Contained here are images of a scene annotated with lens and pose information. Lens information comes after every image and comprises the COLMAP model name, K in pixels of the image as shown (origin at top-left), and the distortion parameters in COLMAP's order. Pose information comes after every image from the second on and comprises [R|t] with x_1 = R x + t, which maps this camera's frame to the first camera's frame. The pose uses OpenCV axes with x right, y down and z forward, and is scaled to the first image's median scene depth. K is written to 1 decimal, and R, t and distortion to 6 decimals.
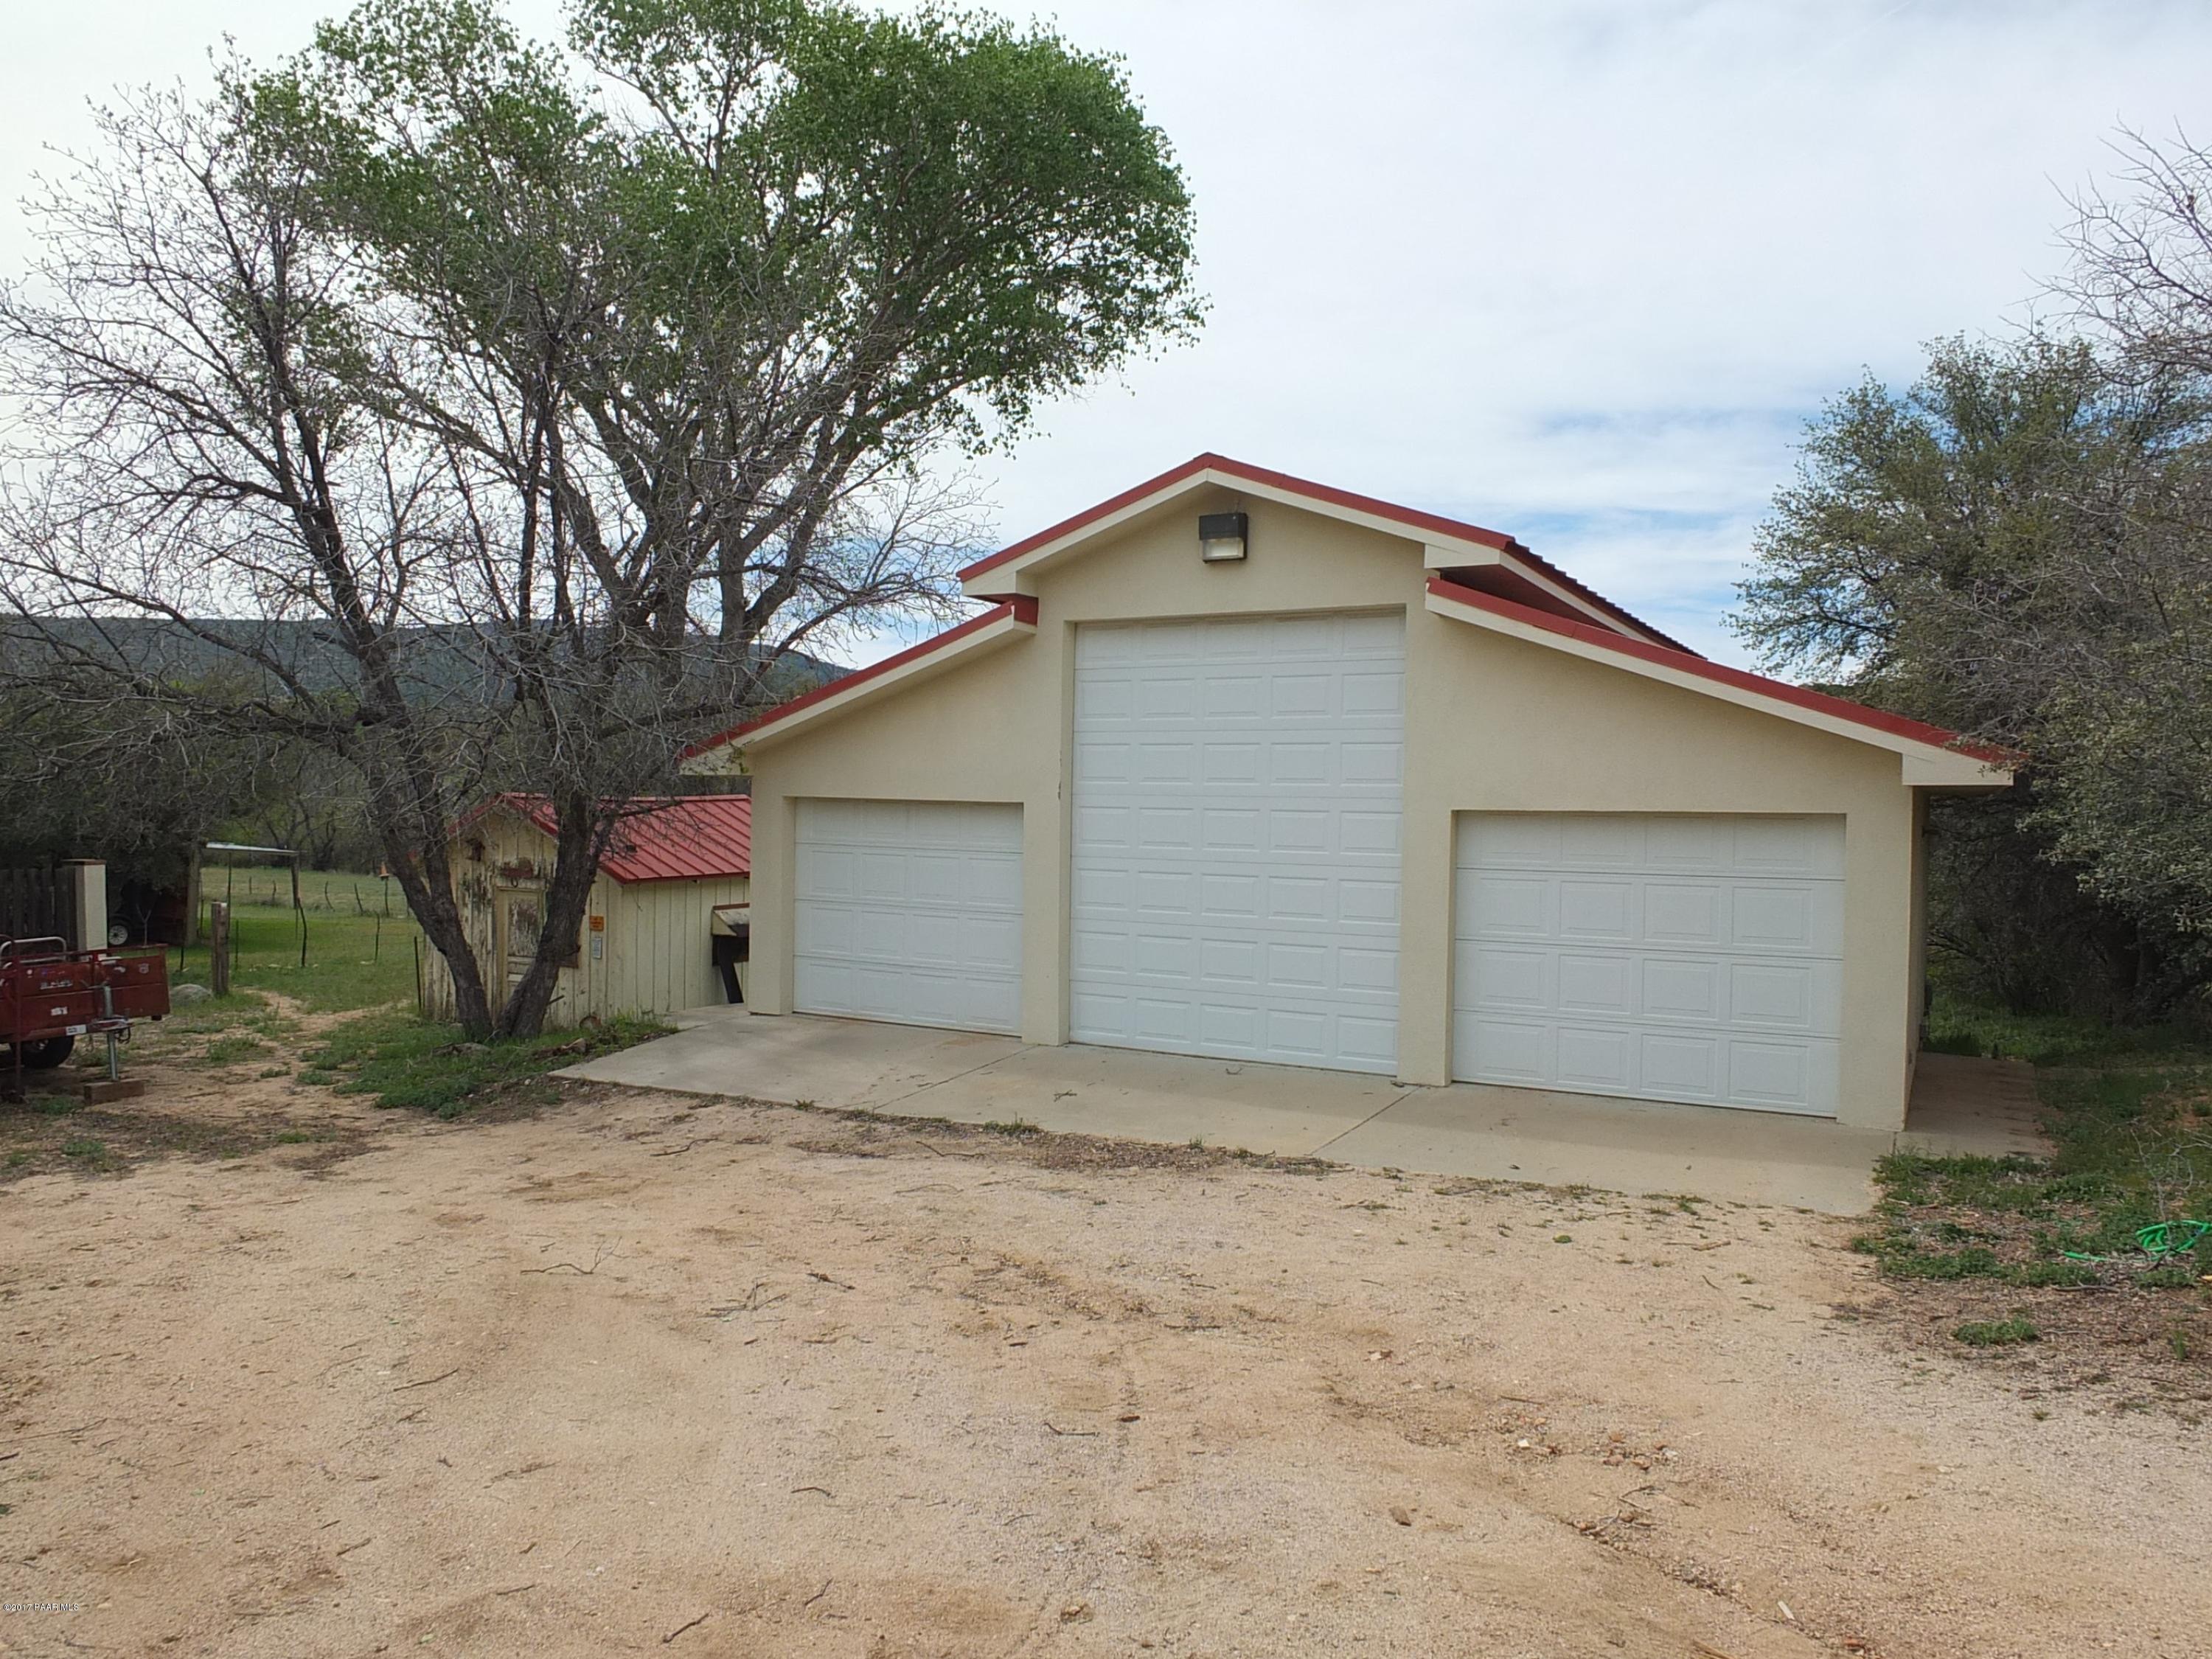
lens RADIAL K [[1608.3, 0, 1105.0], [0, 1608.3, 830.7], [0, 0, 1]] dist [-0.002610, -0.000216]
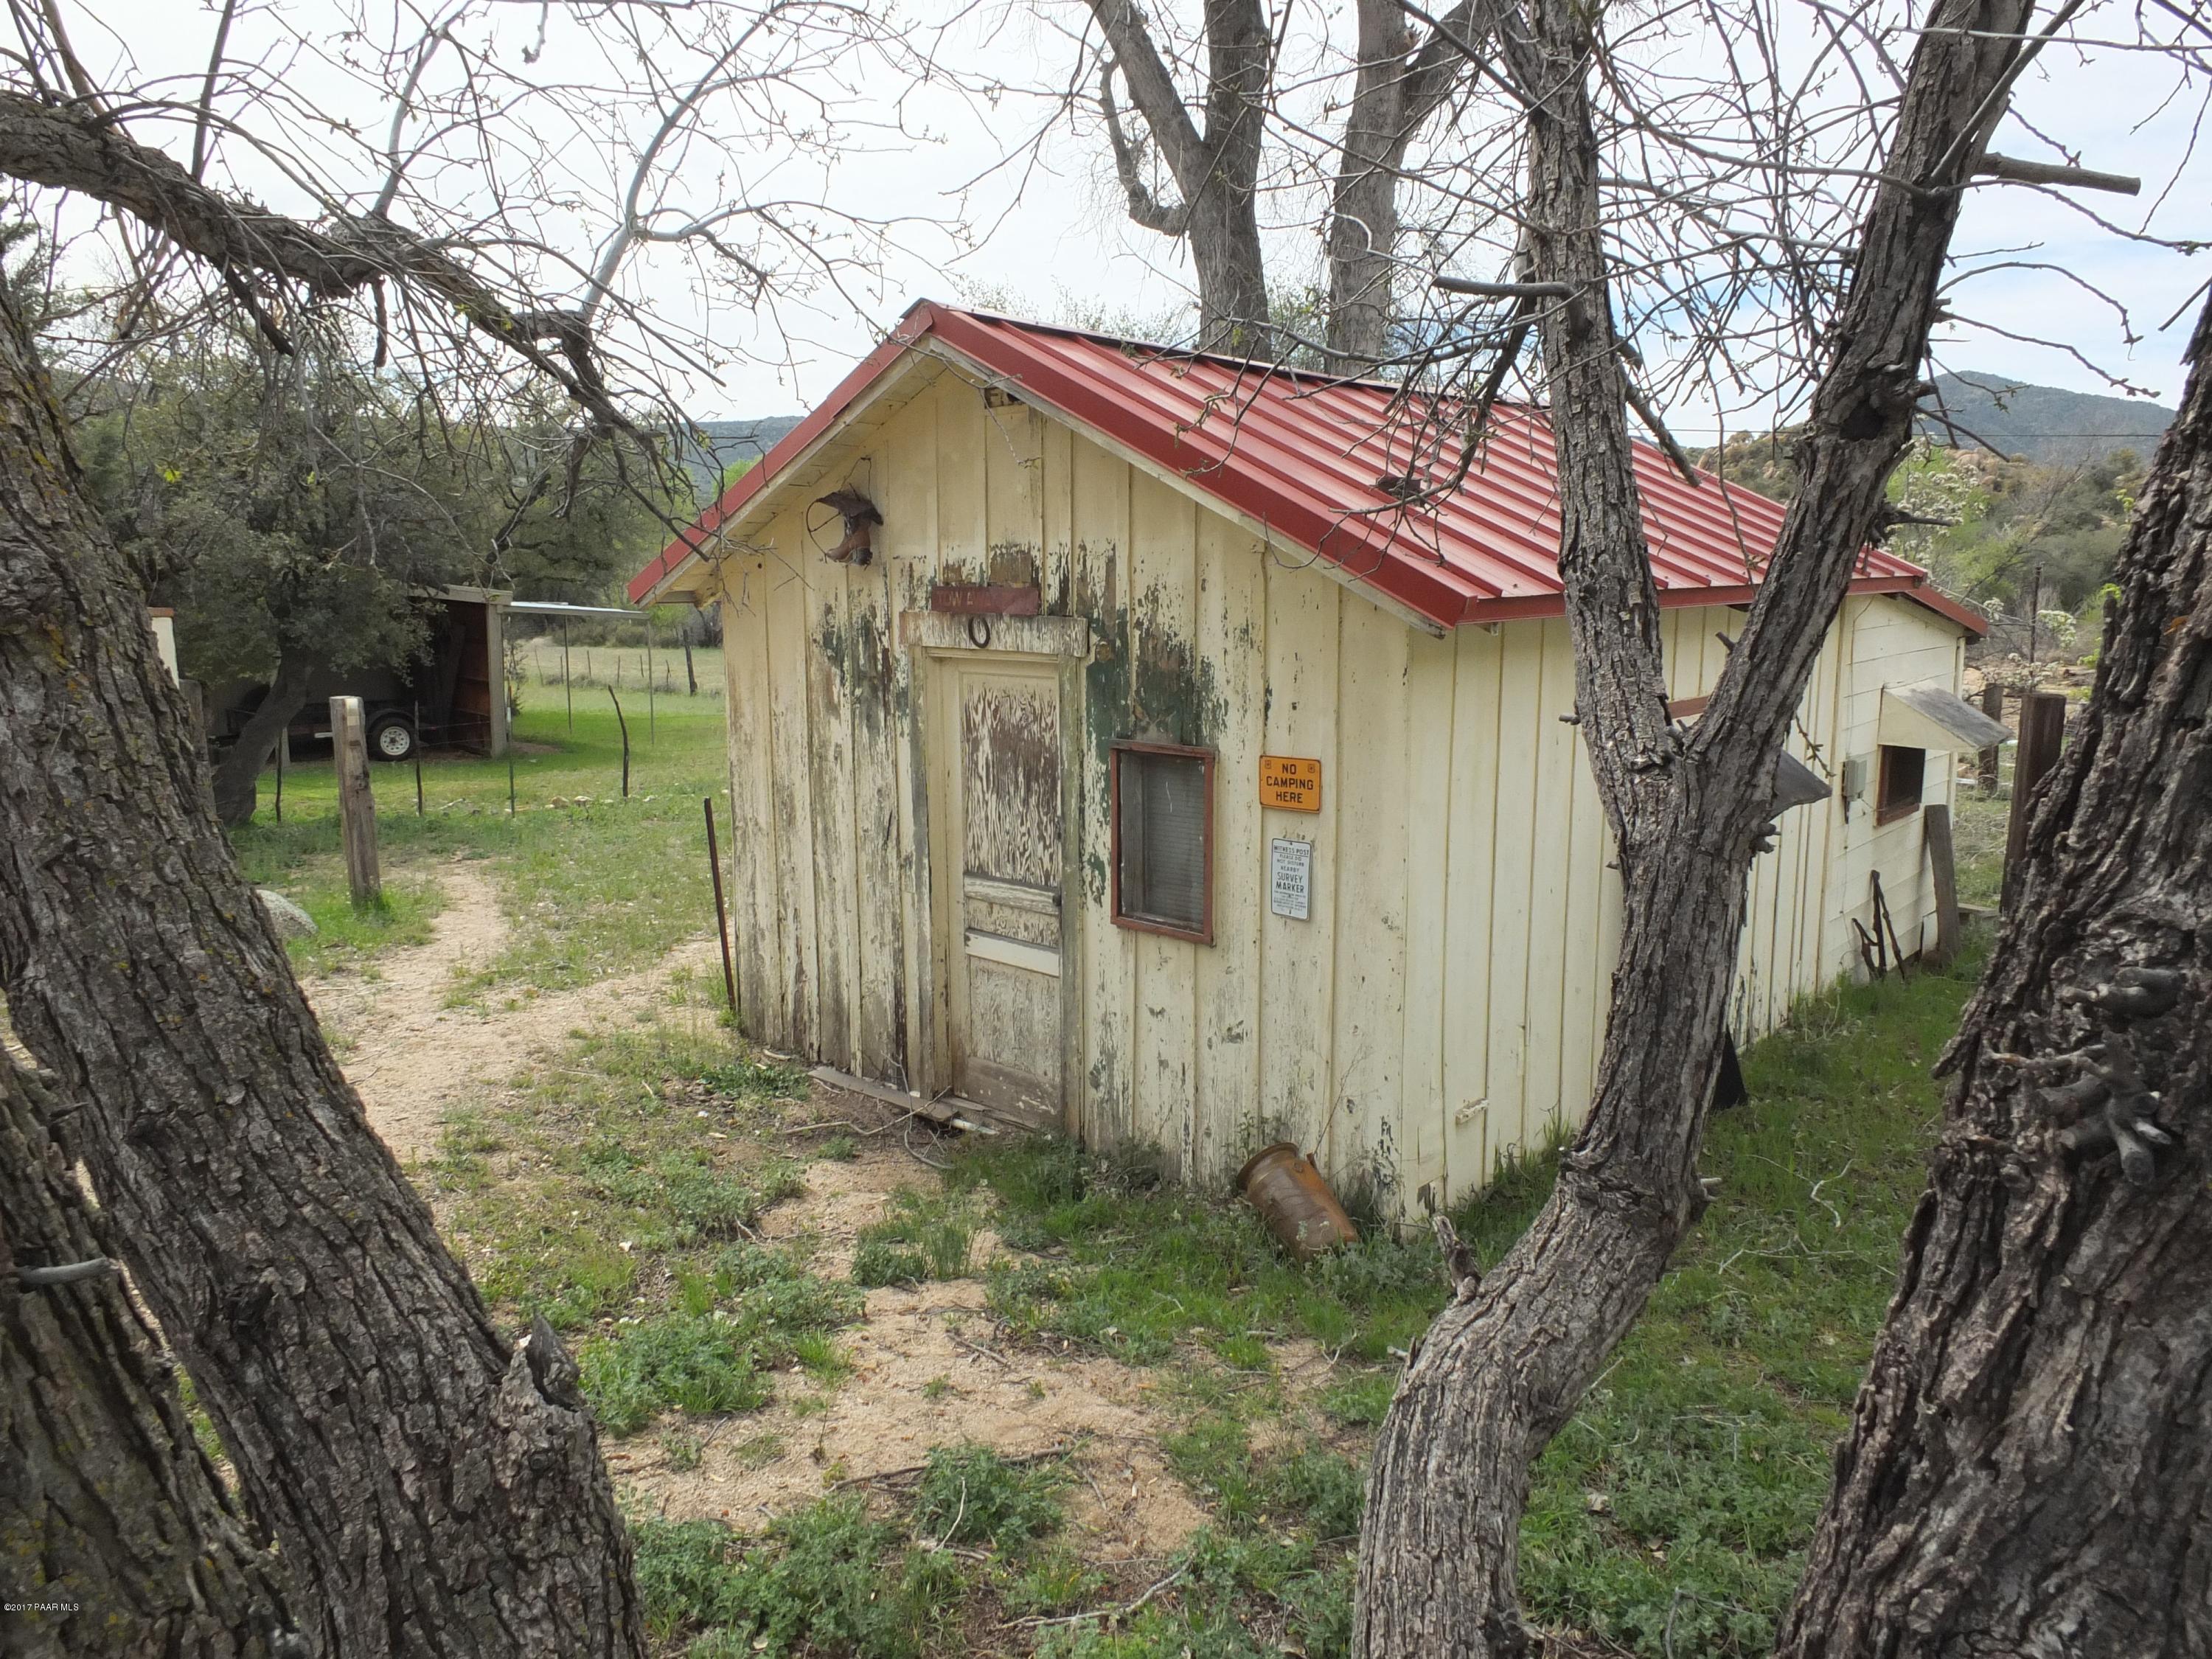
lens RADIAL K [[1608.3, 0, 1105.0], [0, 1608.3, 833.6], [0, 0, 1]] dist [-0.002610, -0.000216]
pose [[0.967125, 0.019182, -0.253578, -0.268266], [0.016176, 0.990492, 0.136619, 0.028528], [0.253787, -0.136230, 0.957619, 0.715127]]
